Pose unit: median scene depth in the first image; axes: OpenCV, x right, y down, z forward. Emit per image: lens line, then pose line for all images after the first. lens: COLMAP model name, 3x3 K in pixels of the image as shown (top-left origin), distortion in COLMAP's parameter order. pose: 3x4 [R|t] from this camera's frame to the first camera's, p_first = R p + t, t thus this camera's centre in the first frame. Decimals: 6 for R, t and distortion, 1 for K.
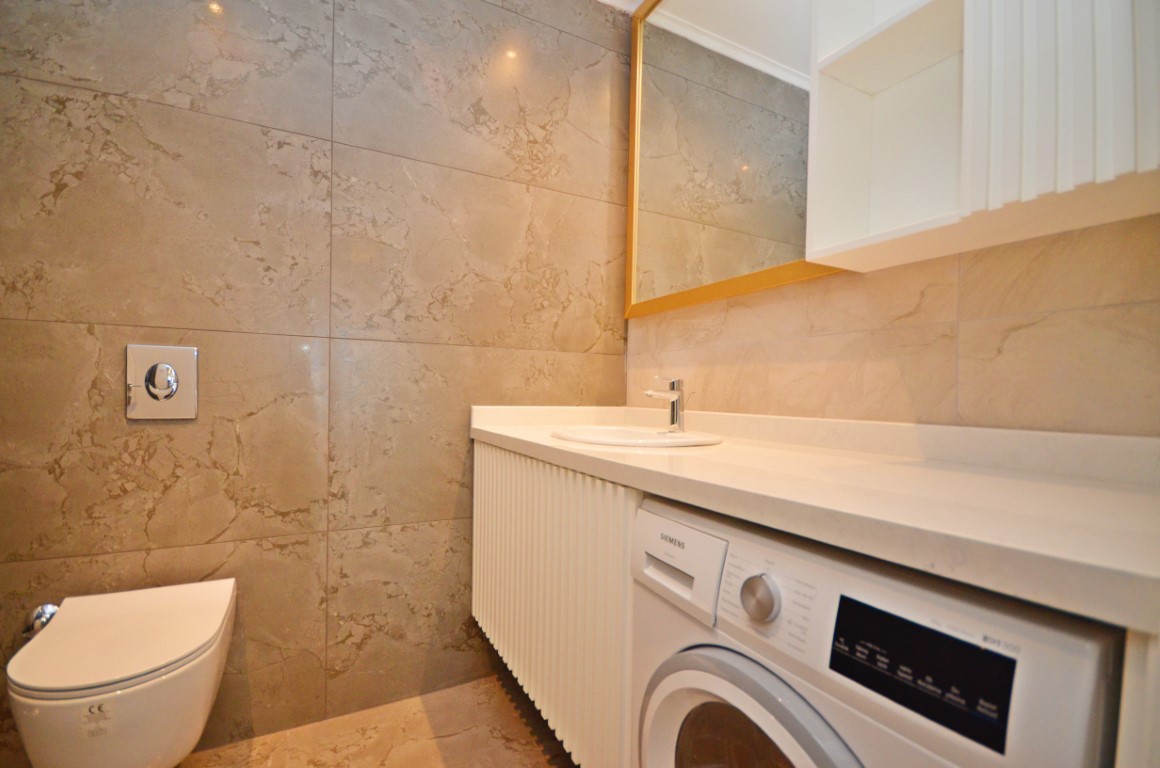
lens RADIAL K [[514.3, 0, 579.2], [0, 514.3, 409.2], [0, 0, 1]] dist [-0.009103, -0.008141]
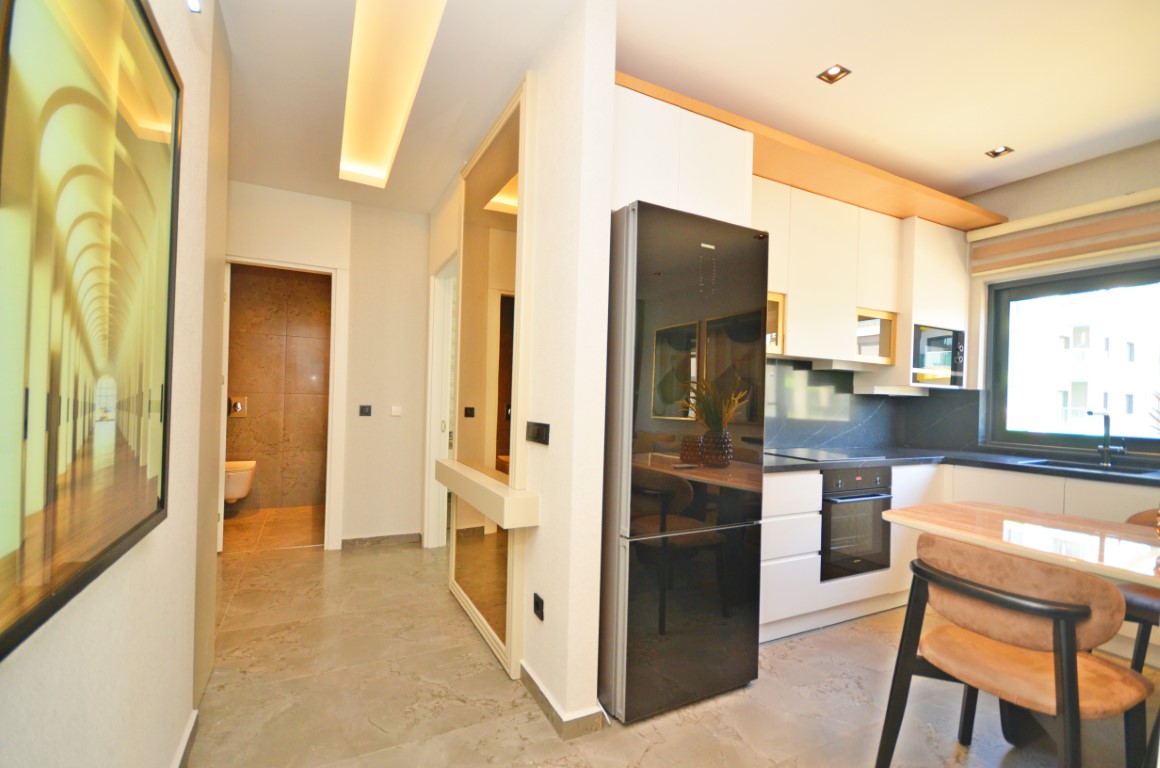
lens RADIAL K [[514.3, 0, 582.3], [0, 514.3, 394.4], [0, 0, 1]] dist [-0.009103, -0.008141]
pose [[0.999840, 0.009547, 0.015113, 1.578451], [-0.009185, 0.999673, -0.023865, -0.078941], [-0.015336, 0.023722, 0.999601, -2.669134]]
